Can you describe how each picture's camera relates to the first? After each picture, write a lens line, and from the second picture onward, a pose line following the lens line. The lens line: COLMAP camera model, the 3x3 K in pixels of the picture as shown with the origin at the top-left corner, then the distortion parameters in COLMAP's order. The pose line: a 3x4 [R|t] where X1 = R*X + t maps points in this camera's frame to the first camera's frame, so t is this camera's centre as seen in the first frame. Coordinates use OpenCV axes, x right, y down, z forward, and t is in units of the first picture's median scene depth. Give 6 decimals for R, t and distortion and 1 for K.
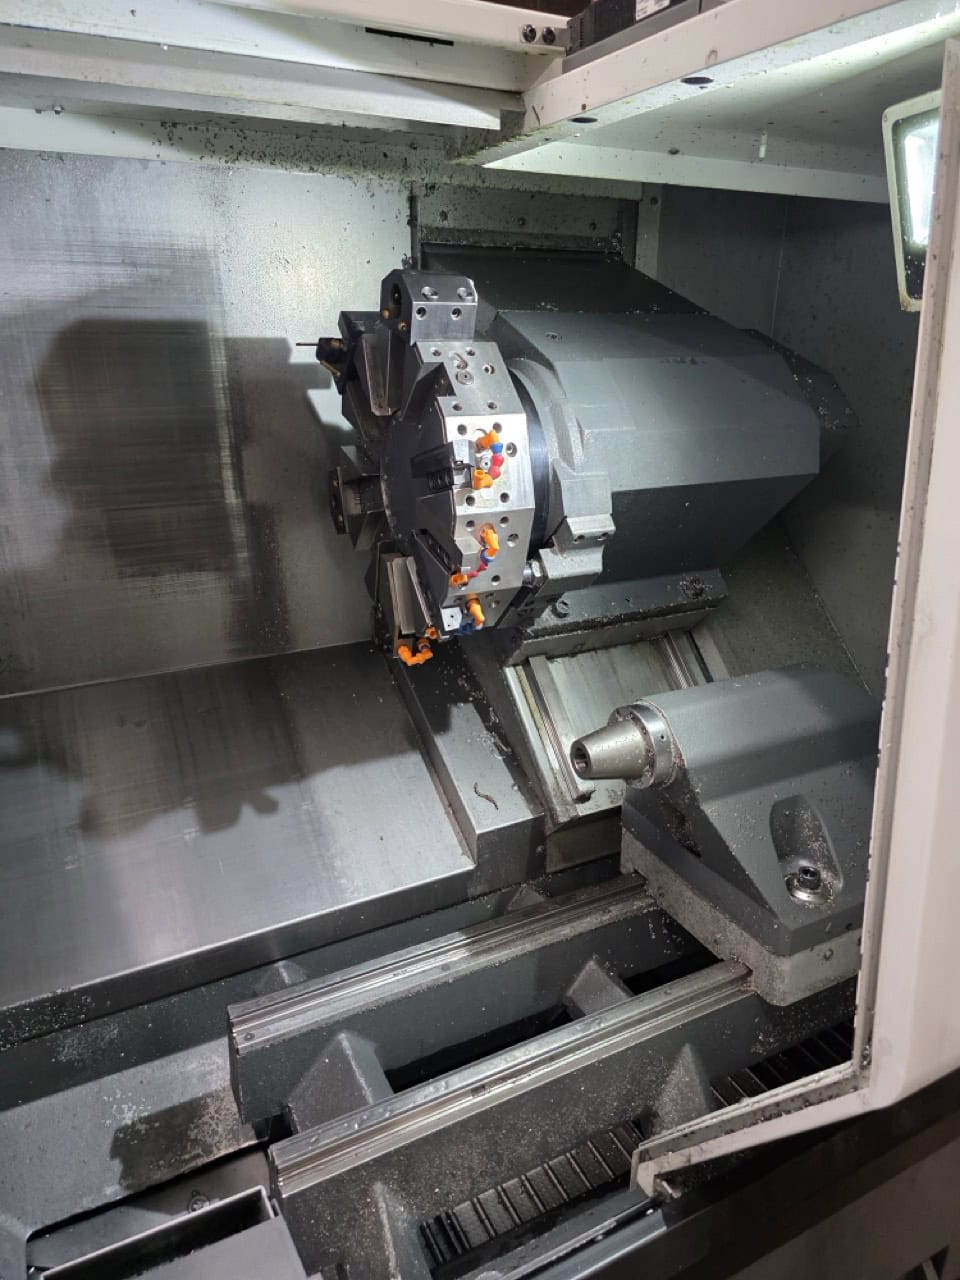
lens RADIAL K [[867.6, 0, 475.5], [0, 867.6, 642.3], [0, 0, 1]] dist [0.040574, -0.047488]
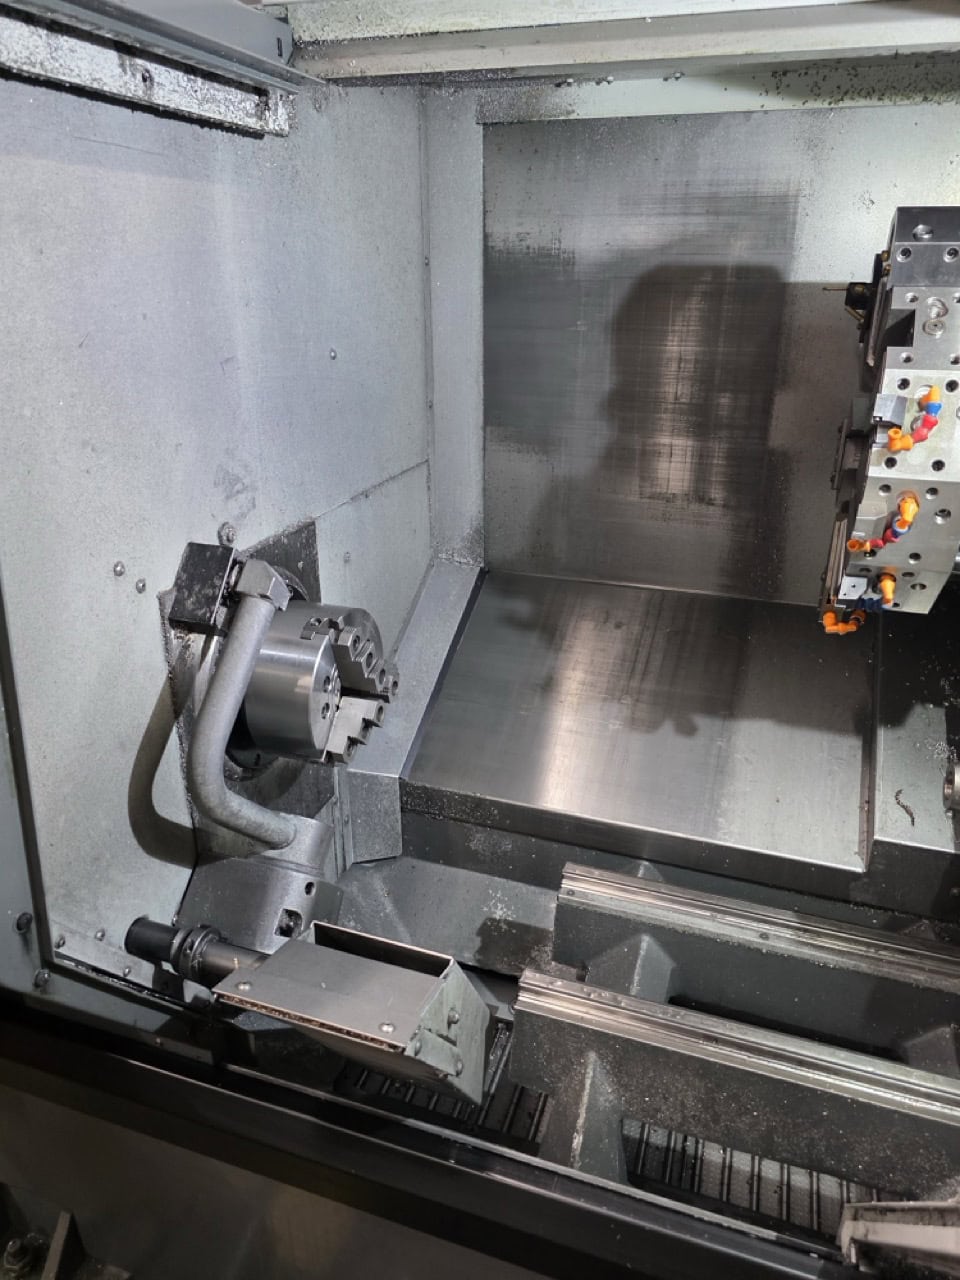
lens RADIAL K [[867.6, 0, 475.5], [0, 867.6, 642.3], [0, 0, 1]] dist [0.040574, -0.047488]
pose [[0.686279, 0.282298, -0.670320, 0.289968], [-0.247522, 0.957245, 0.149718, -0.010180], [0.683925, 0.063171, 0.726812, 0.038814]]
